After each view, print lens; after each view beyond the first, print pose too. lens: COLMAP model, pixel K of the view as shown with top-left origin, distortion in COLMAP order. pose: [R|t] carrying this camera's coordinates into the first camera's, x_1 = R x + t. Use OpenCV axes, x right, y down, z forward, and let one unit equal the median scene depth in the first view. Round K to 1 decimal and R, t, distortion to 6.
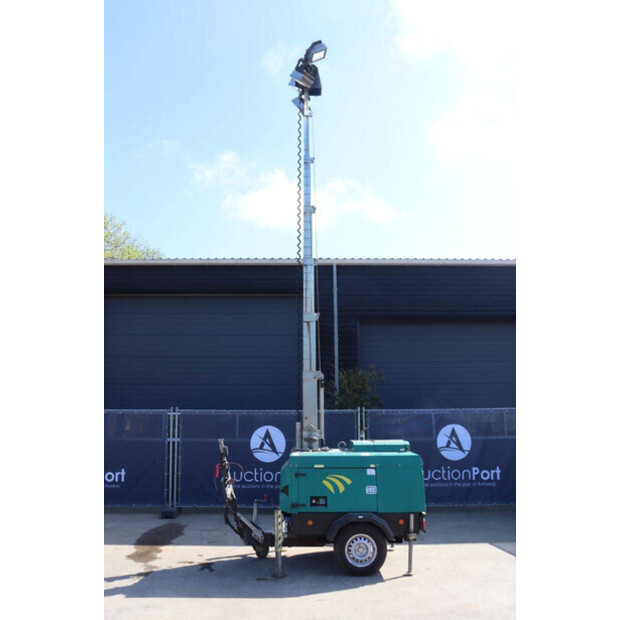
lens RADIAL K [[549.3, 0, 310.5], [0, 549.3, 308.6], [0, 0, 1]] dist [-0.108314, 0.055203]
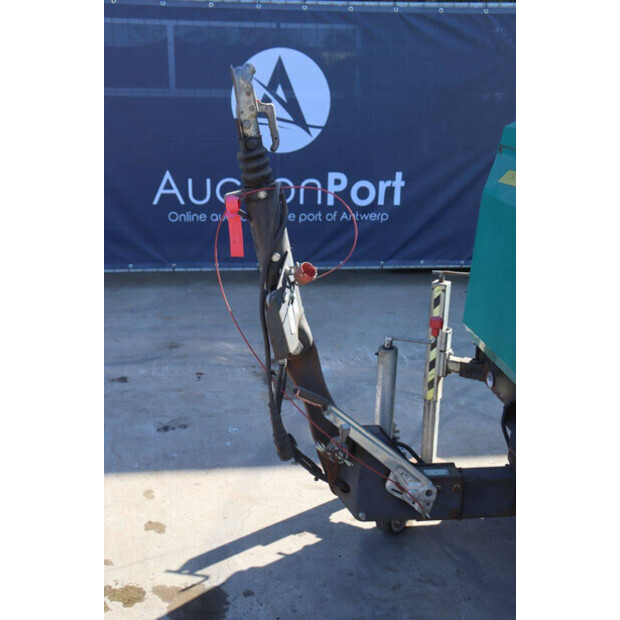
lens RADIAL K [[774.4, 0, 304.9], [0, 774.4, 308.6], [0, 0, 1]] dist [0.031639, 0.000000]
pose [[0.994322, -0.015757, 0.105242, -0.122577], [-0.036098, 0.880396, 0.472864, 0.131217], [-0.100105, -0.473978, 0.874828, 0.508732]]
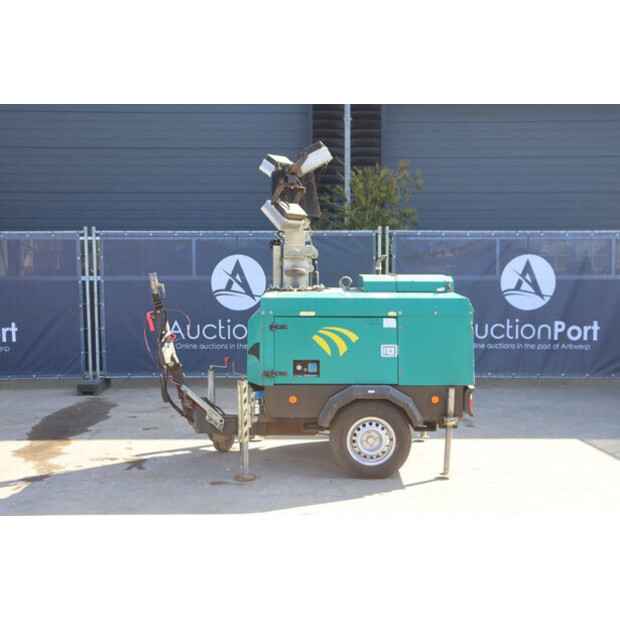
lens RADIAL K [[818.2, 0, 315.1], [0, 818.2, 310.6], [0, 0, 1]] dist [0.041307, 0.000000]
pose [[0.999973, 0.002554, -0.006912, 0.020547], [-0.000622, 0.963923, 0.266180, 0.021575], [0.007343, -0.266169, 0.963899, 0.055704]]
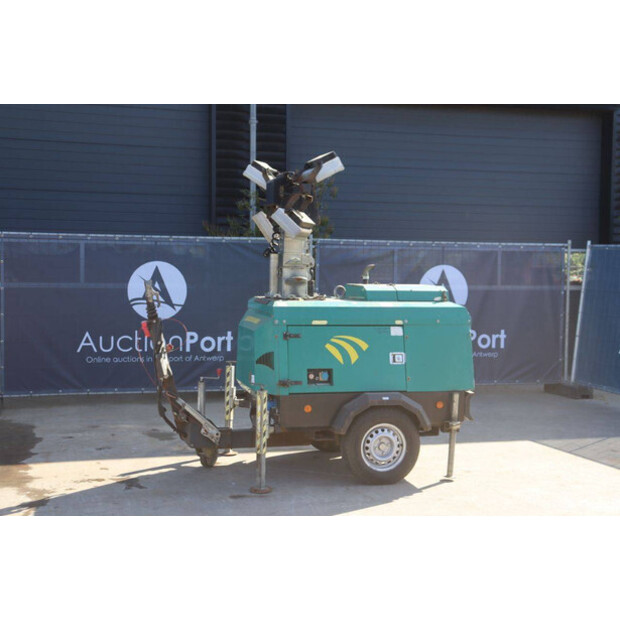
lens RADIAL K [[891.3, 0, 314.4], [0, 891.3, 307.4], [0, 0, 1]] dist [0.079302, 0.000000]
pose [[0.966948, 0.002835, 0.254959, -0.168882], [-0.066521, 0.968114, 0.241518, 0.014352], [-0.246145, -0.250496, 0.936304, 0.021938]]
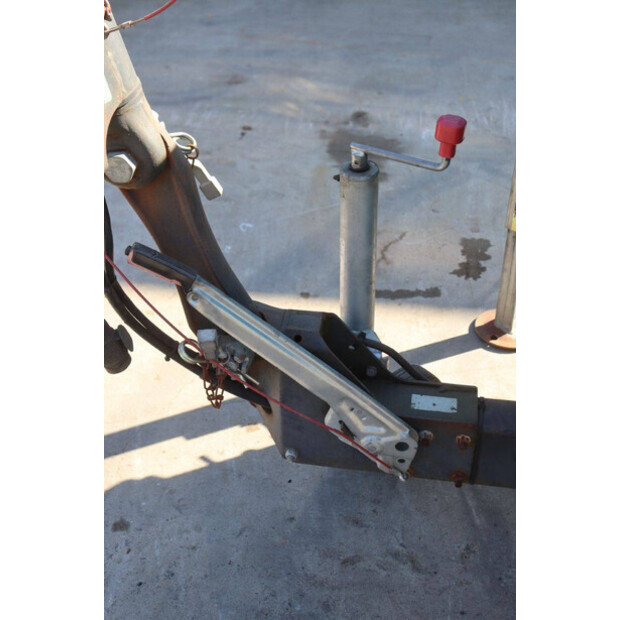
lens RADIAL K [[818.2, 0, 304.3], [0, 818.2, 305.4], [0, 0, 1]] dist [0.041307, 0.000000]
pose [[0.982336, 0.087788, -0.165255, -0.056949], [0.065760, 0.664842, 0.744084, 0.173513], [0.175190, -0.741807, 0.647325, 0.611224]]
